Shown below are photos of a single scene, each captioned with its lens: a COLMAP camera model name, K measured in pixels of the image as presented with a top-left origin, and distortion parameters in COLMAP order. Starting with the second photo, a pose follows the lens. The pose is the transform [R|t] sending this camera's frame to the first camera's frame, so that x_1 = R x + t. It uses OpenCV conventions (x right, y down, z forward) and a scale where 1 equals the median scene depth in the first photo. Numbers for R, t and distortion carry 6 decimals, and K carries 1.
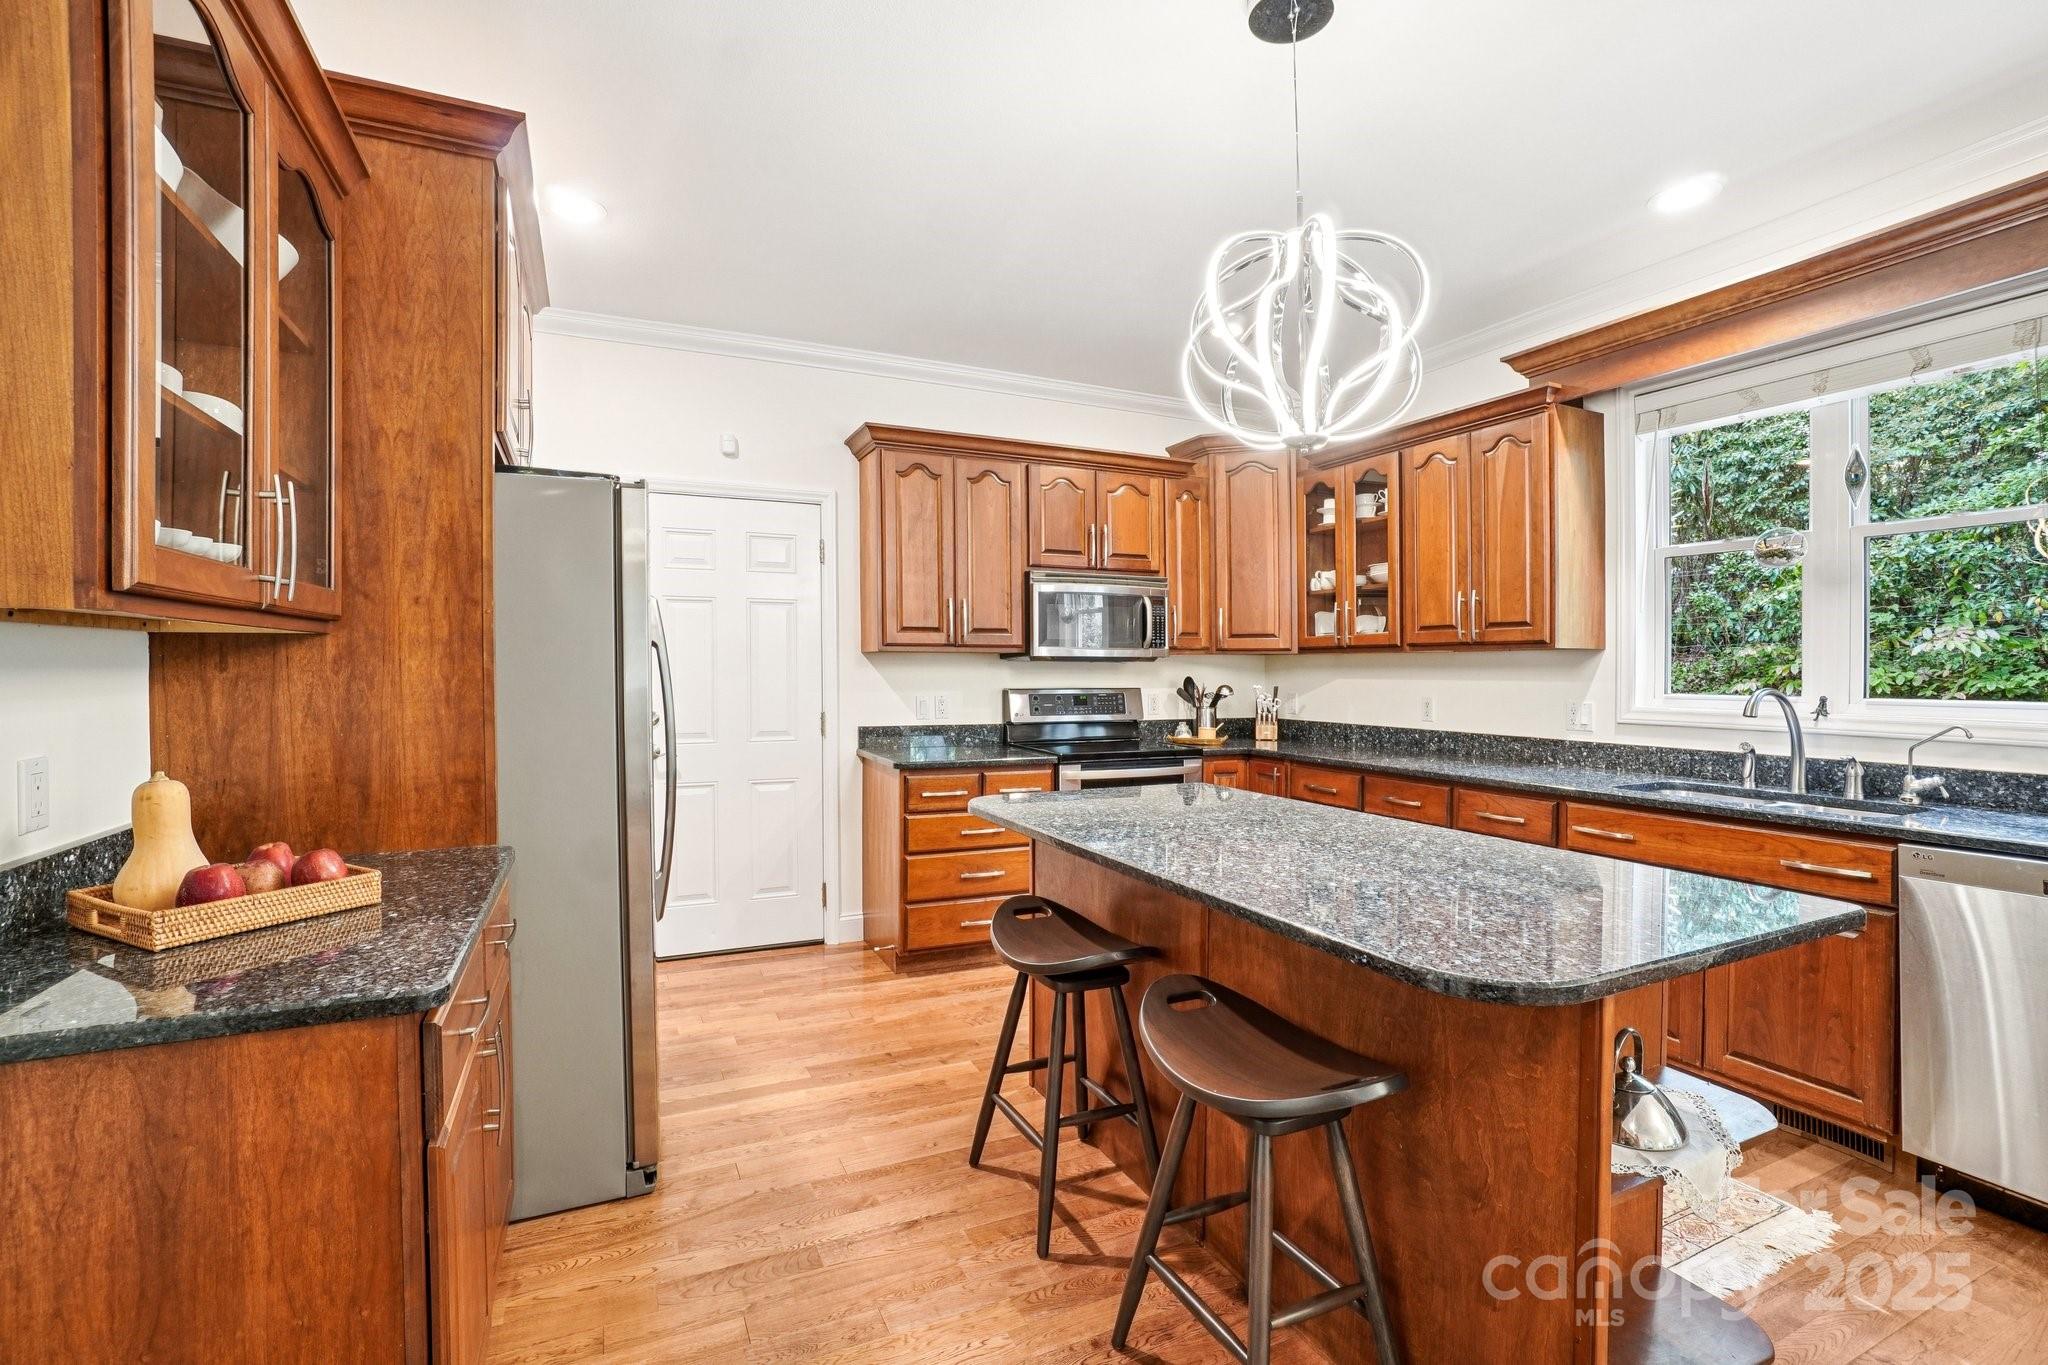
lens RADIAL K [[929.5, 0, 1025.9], [0, 929.5, 683.9], [0, 0, 1]] dist [-0.060074, 0.020519]
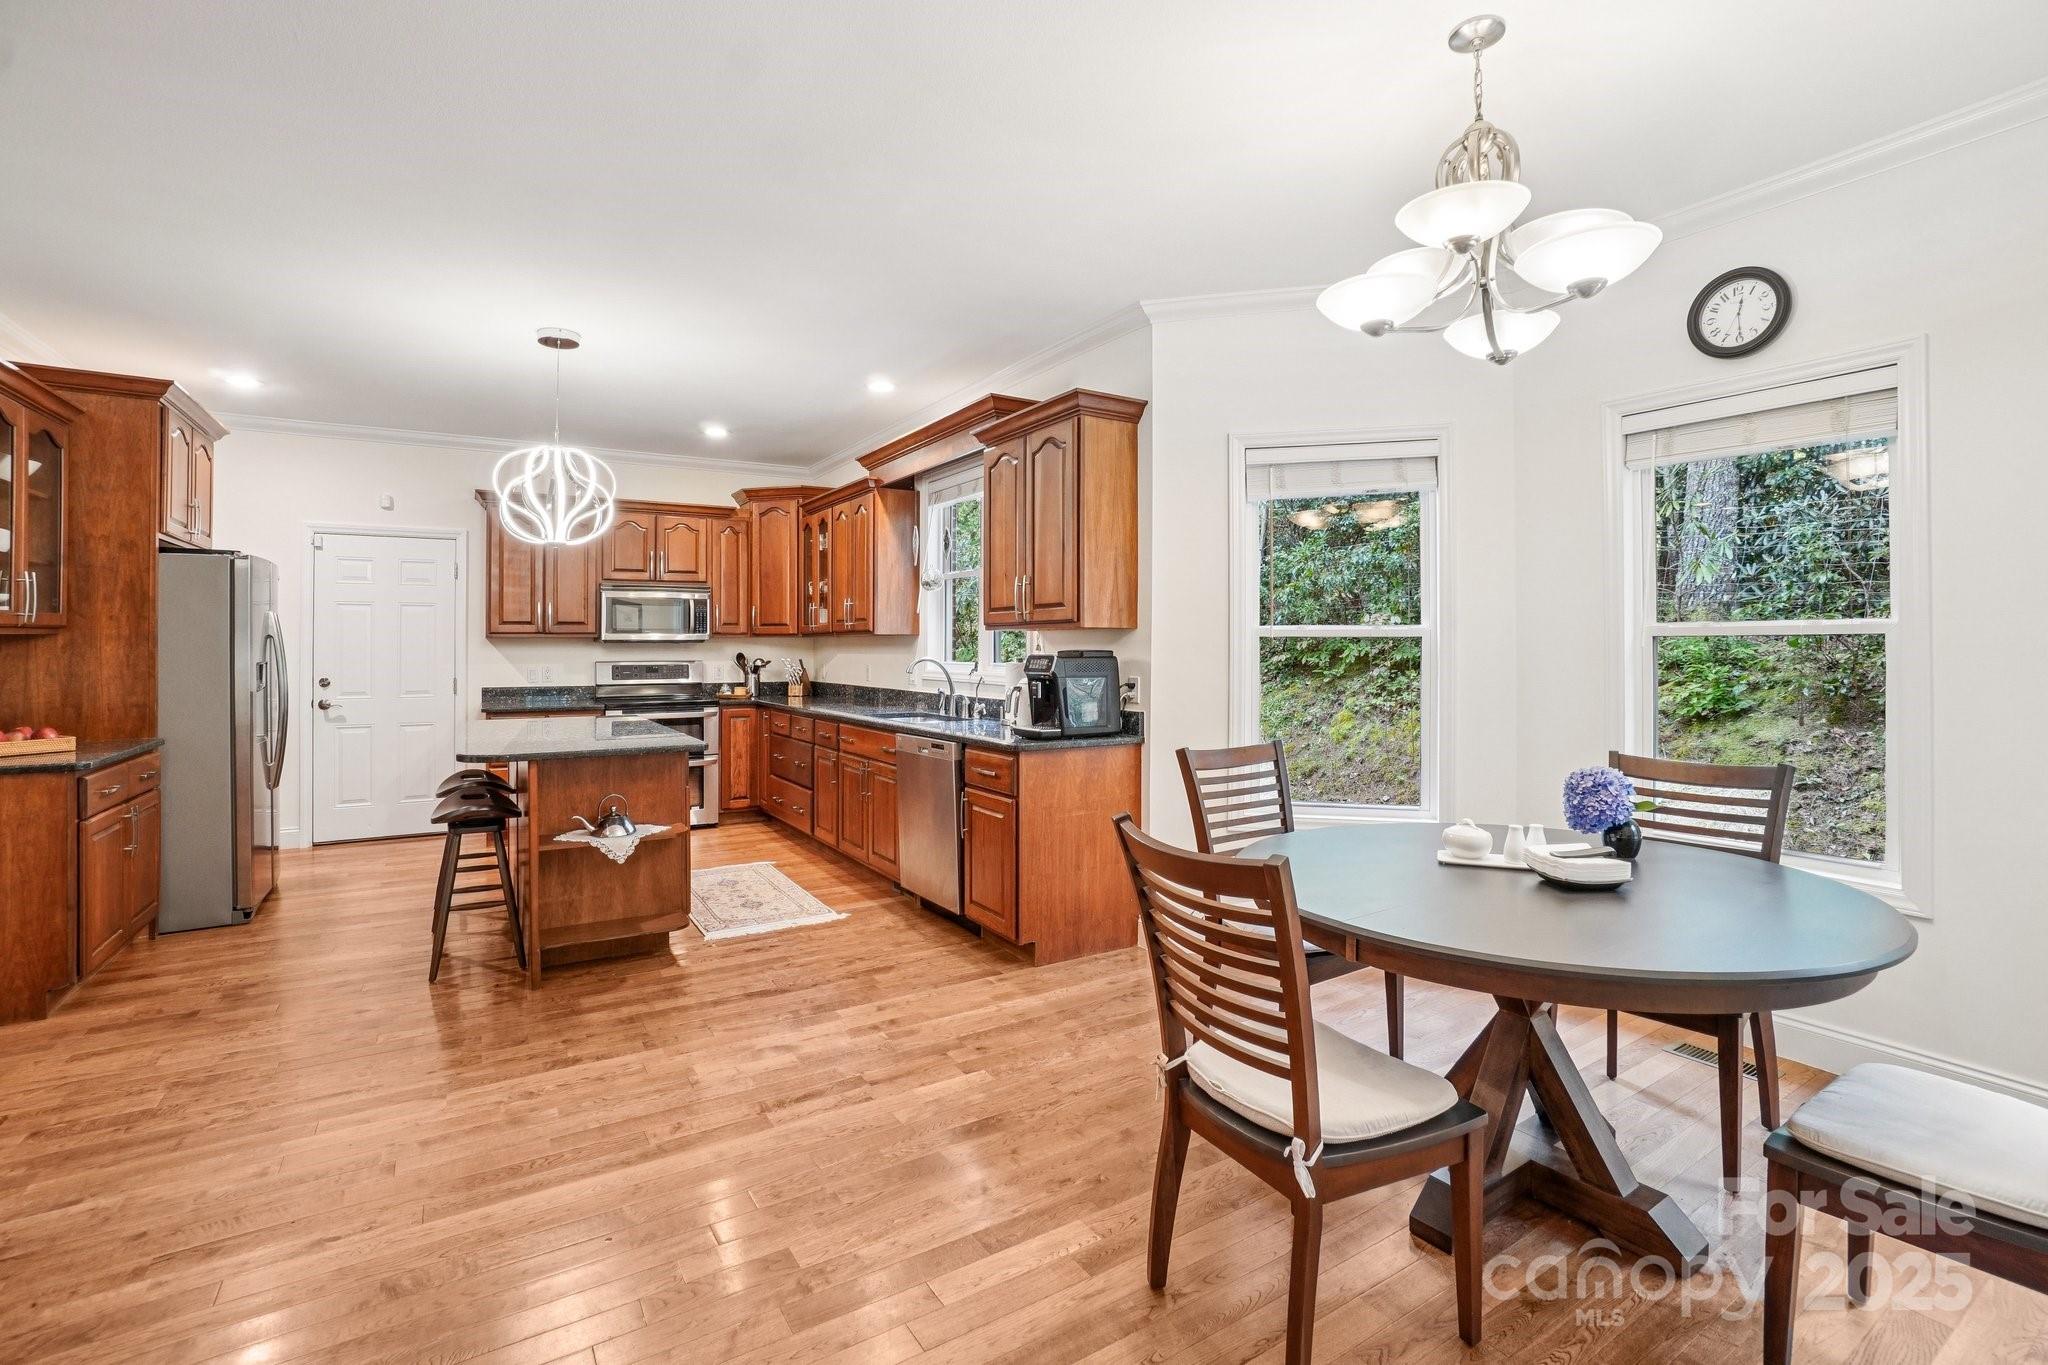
lens RADIAL K [[929.5, 0, 1033.4], [0, 929.5, 639.2], [0, 0, 1]] dist [-0.060074, 0.020519]
pose [[0.991378, -0.004374, 0.130959, 1.058764], [0.007444, 0.999709, -0.022962, 0.017382], [-0.130820, 0.023739, 0.991122, -1.185593]]
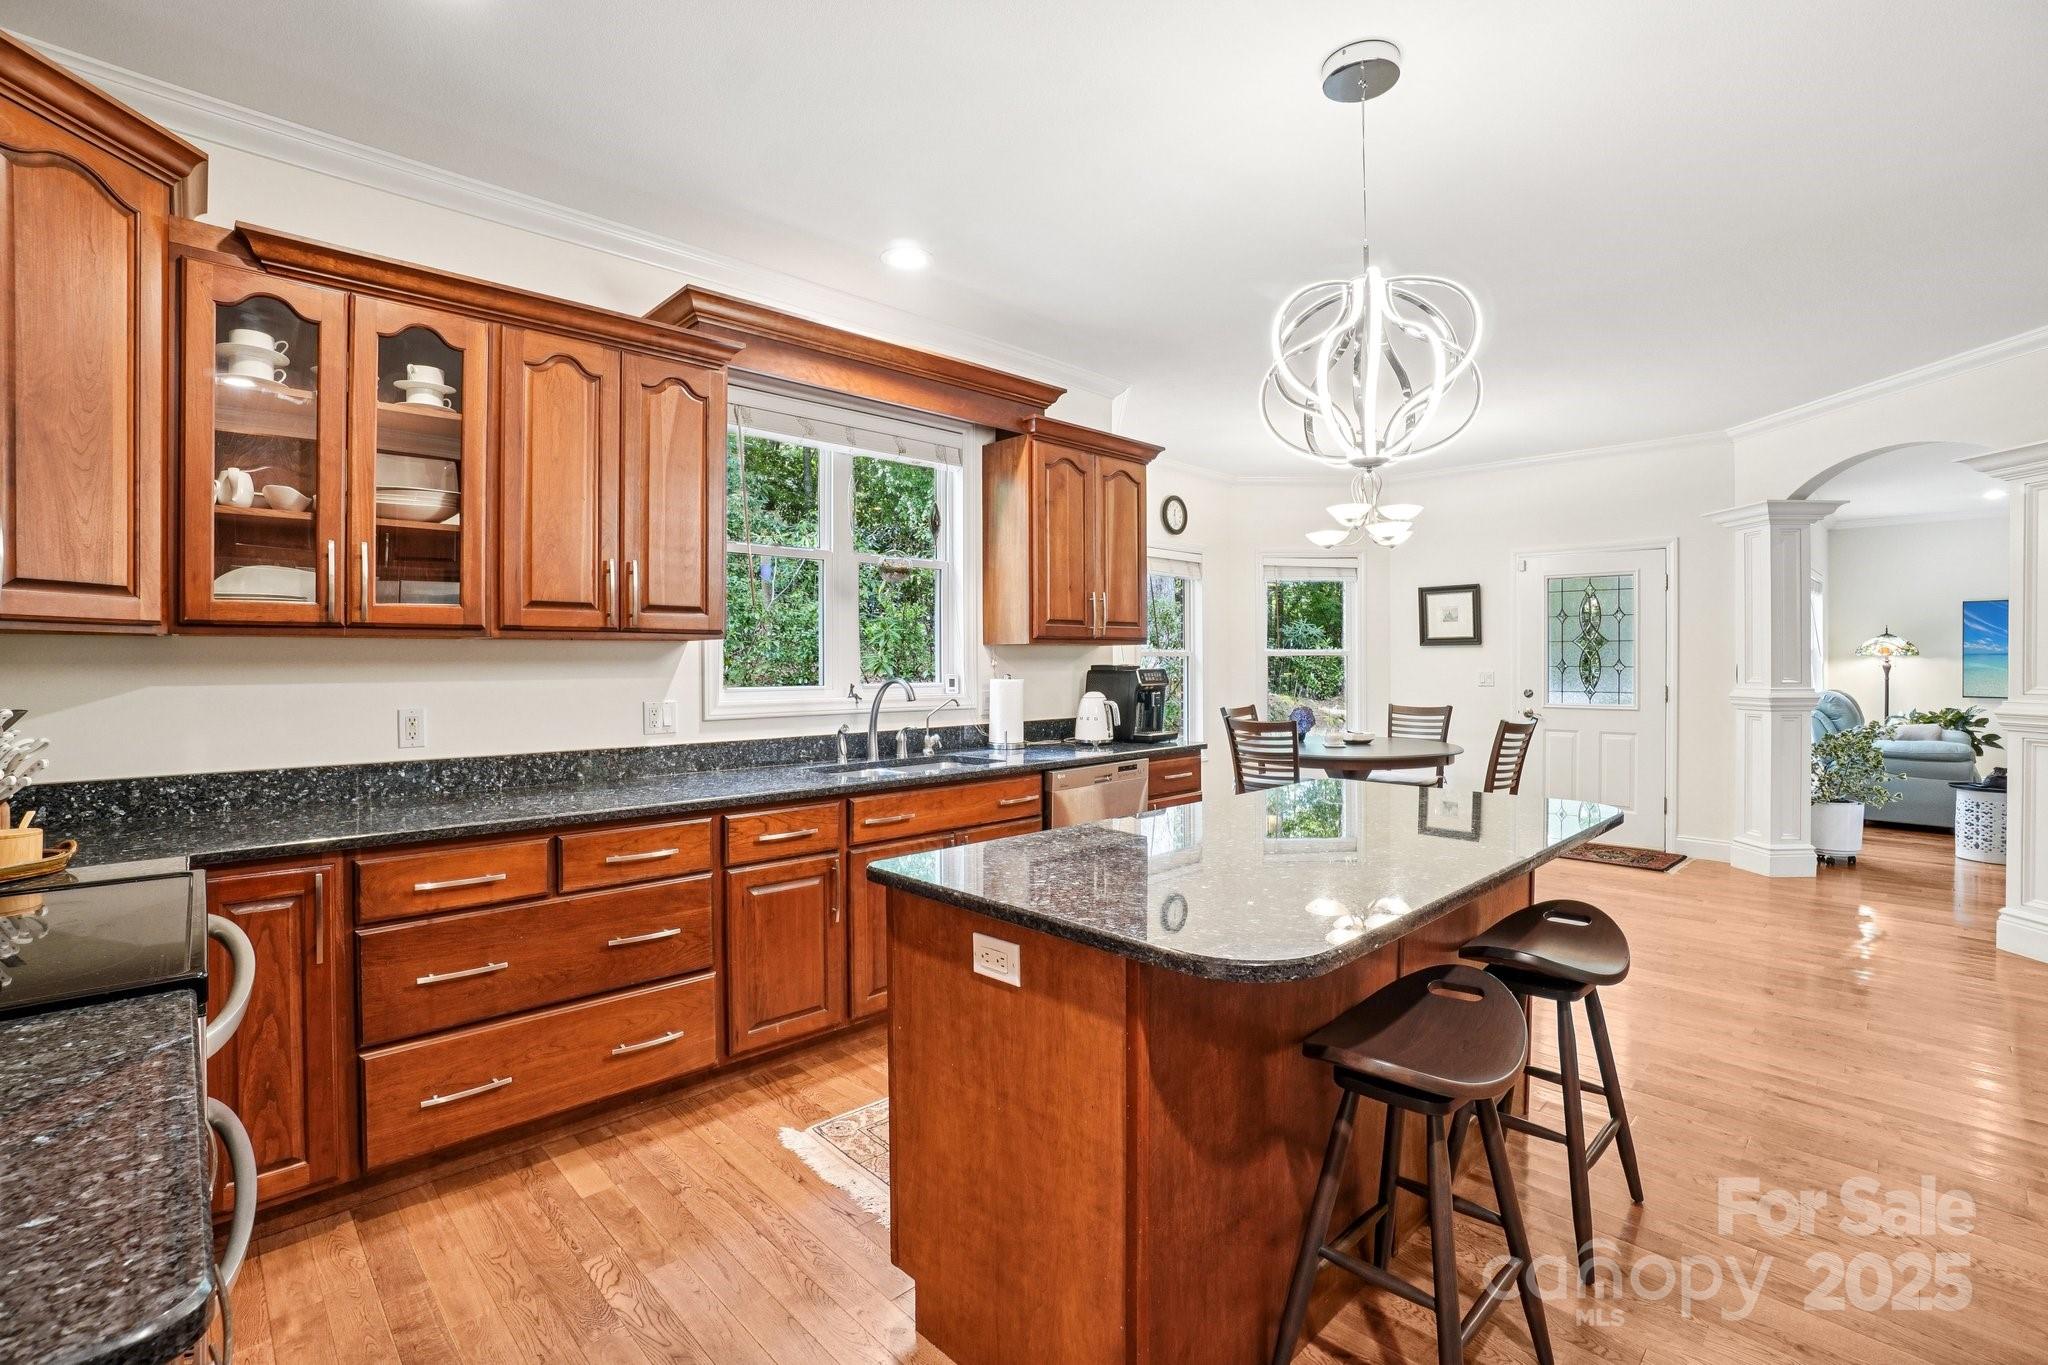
lens RADIAL K [[929.5, 0, 994.3], [0, 929.5, 666.5], [0, 0, 1]] dist [-0.060074, 0.020519]
pose [[-0.317312, -0.002358, 0.948318, -0.585230], [0.022220, 0.999704, 0.009920, -0.026666], [-0.948061, 0.024220, -0.317166, 1.703821]]
